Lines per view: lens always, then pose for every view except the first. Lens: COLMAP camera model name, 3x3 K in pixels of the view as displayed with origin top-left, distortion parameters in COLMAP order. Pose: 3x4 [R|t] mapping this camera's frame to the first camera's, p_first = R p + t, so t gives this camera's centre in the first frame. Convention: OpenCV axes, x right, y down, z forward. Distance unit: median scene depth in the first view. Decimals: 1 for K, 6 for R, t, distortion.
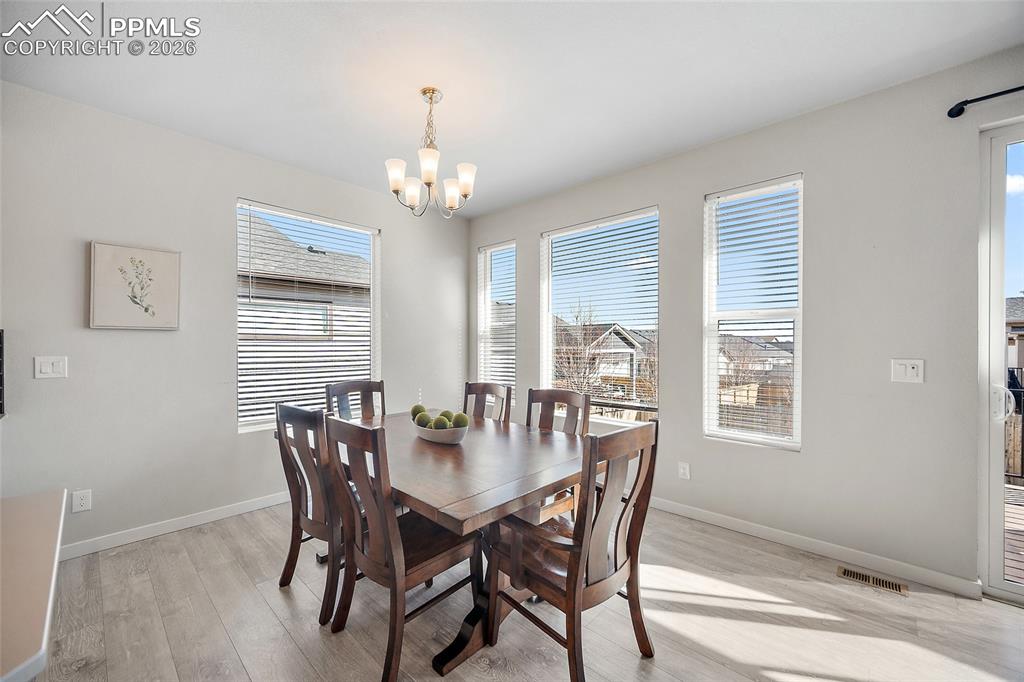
lens RADIAL K [[403.6, 0, 502.5], [0, 403.6, 346.3], [0, 0, 1]] dist [-0.001134, 0.000451]
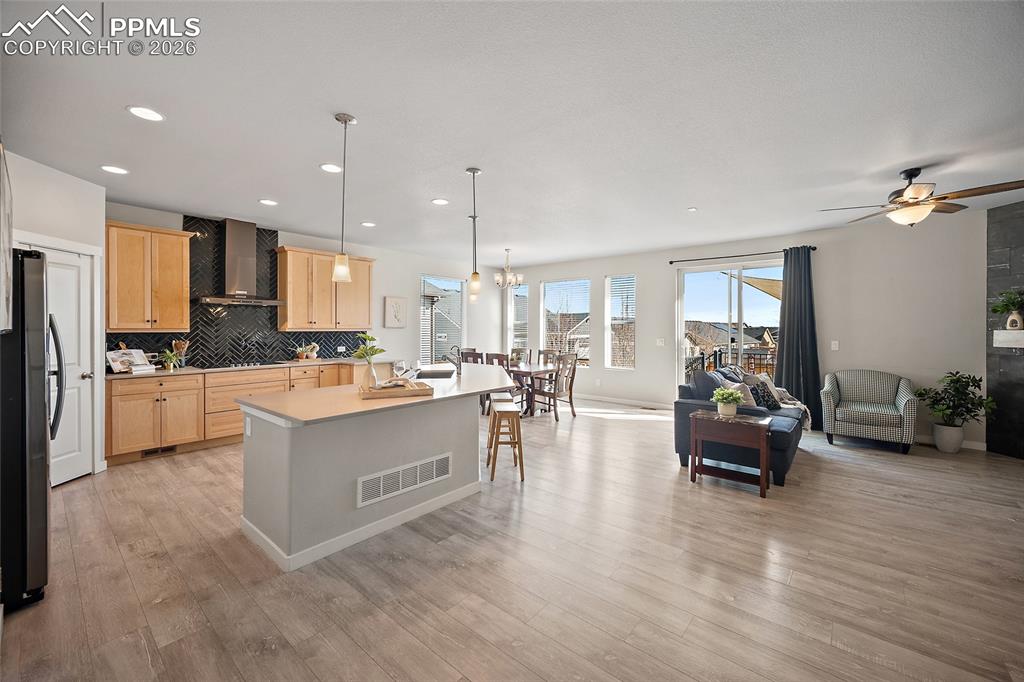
lens RADIAL K [[403.6, 0, 510.1], [0, 403.6, 331.9], [0, 0, 1]] dist [-0.001134, 0.000451]
pose [[0.998161, -0.000234, 0.060616, -0.298068], [0.000206, 1.000000, 0.000462, -0.014455], [-0.060616, -0.000448, 0.998161, -1.740847]]
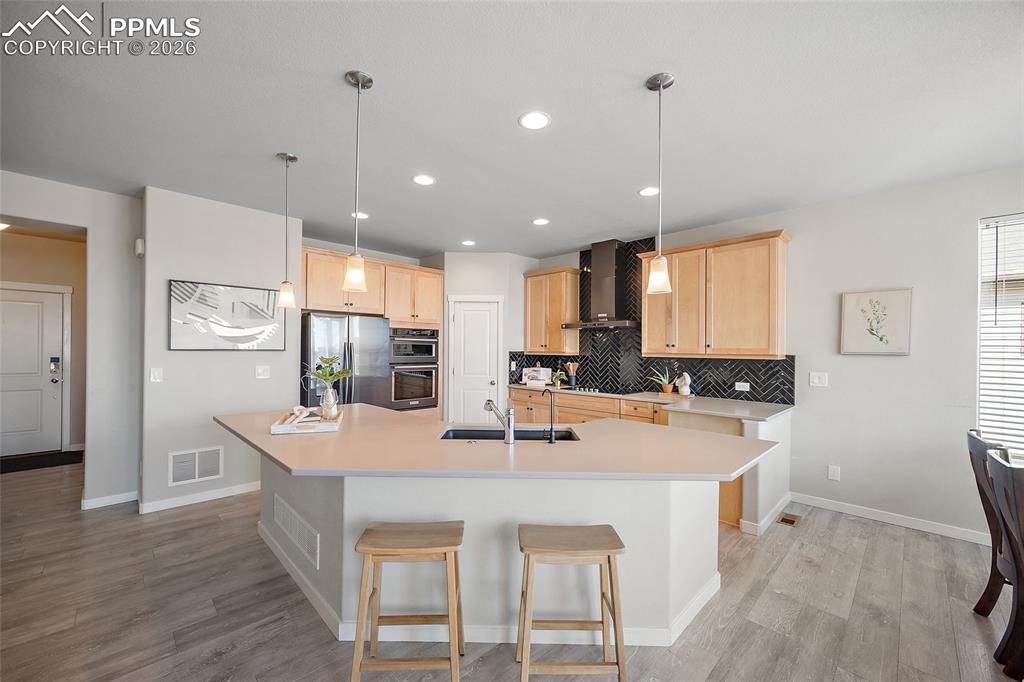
lens RADIAL K [[403.6, 0, 510.1], [0, 403.6, 348.0], [0, 0, 1]] dist [-0.001134, 0.000451]
pose [[-0.028964, -0.005266, -0.999567, 0.410081], [-0.018658, 0.999815, -0.004726, -0.034593], [0.999406, 0.018513, -0.029057, -0.121963]]
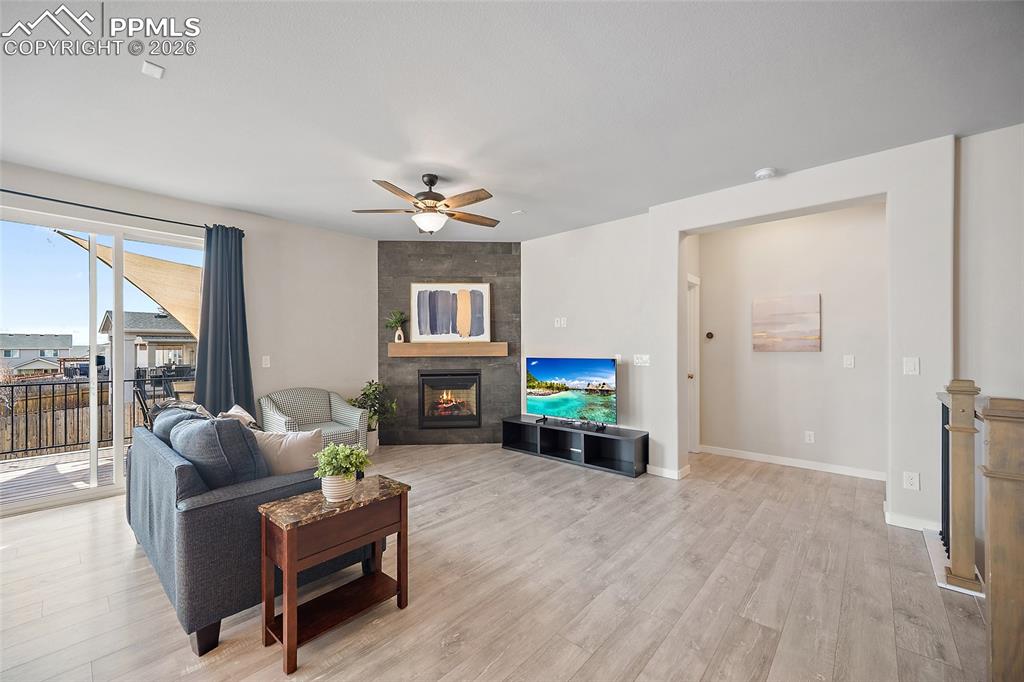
lens RADIAL K [[403.6, 0, 506.0], [0, 403.6, 346.5], [0, 0, 1]] dist [-0.001134, 0.000451]
pose [[-0.027130, 0.002265, 0.999629, -0.213161], [0.010791, 0.999940, -0.001973, 0.006809], [-0.999574, 0.010733, -0.027153, -0.724900]]
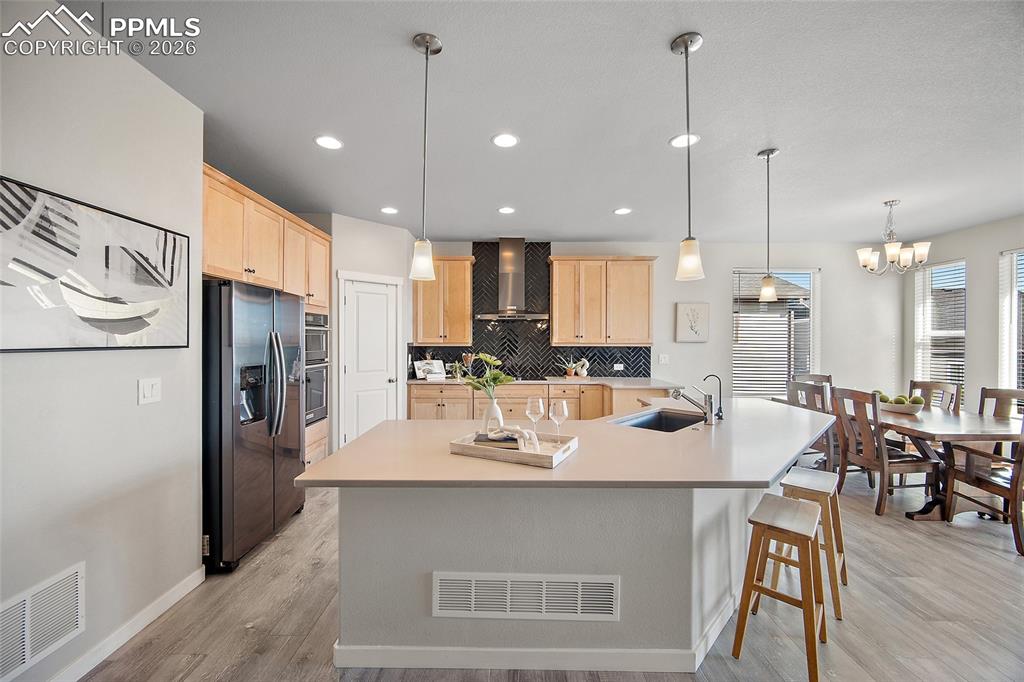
lens RADIAL K [[403.6, 0, 506.6], [0, 403.6, 340.7], [0, 0, 1]] dist [-0.001134, 0.000451]
pose [[0.689325, 0.002096, -0.724449, -0.054310], [-0.008278, 0.999953, -0.004984, -0.031115], [0.724405, 0.009433, 0.689310, -1.116861]]
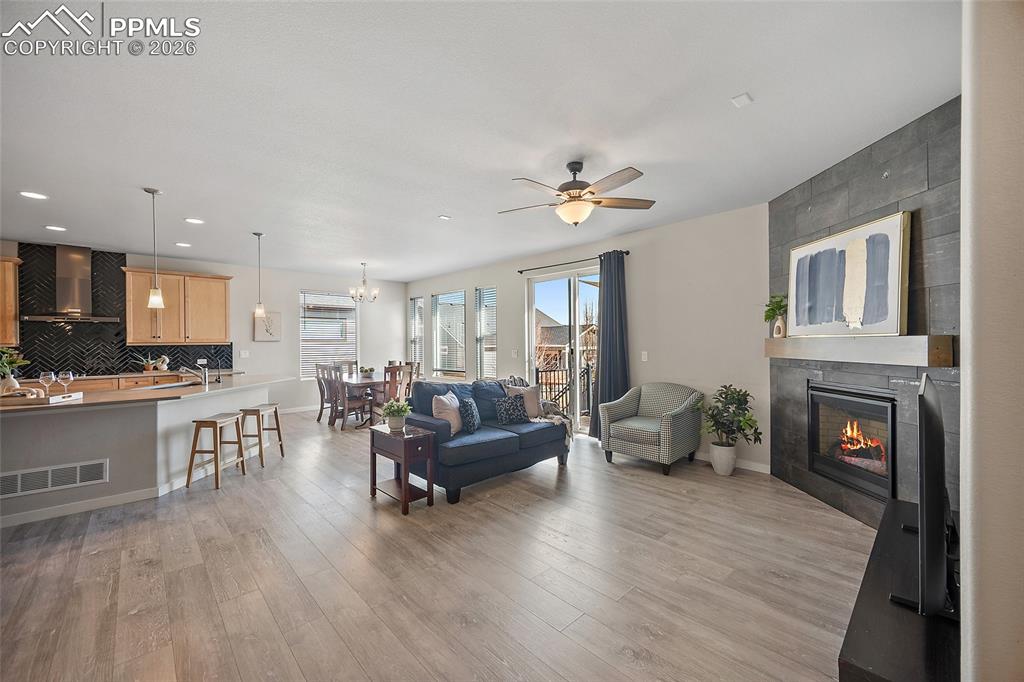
lens RADIAL K [[403.6, 0, 507.1], [0, 403.6, 342.0], [0, 0, 1]] dist [-0.001134, 0.000451]
pose [[0.998208, -0.008120, -0.059280, 0.941850], [0.007816, 0.999955, -0.005365, -0.007227], [0.059321, 0.004892, 0.998227, -1.732155]]
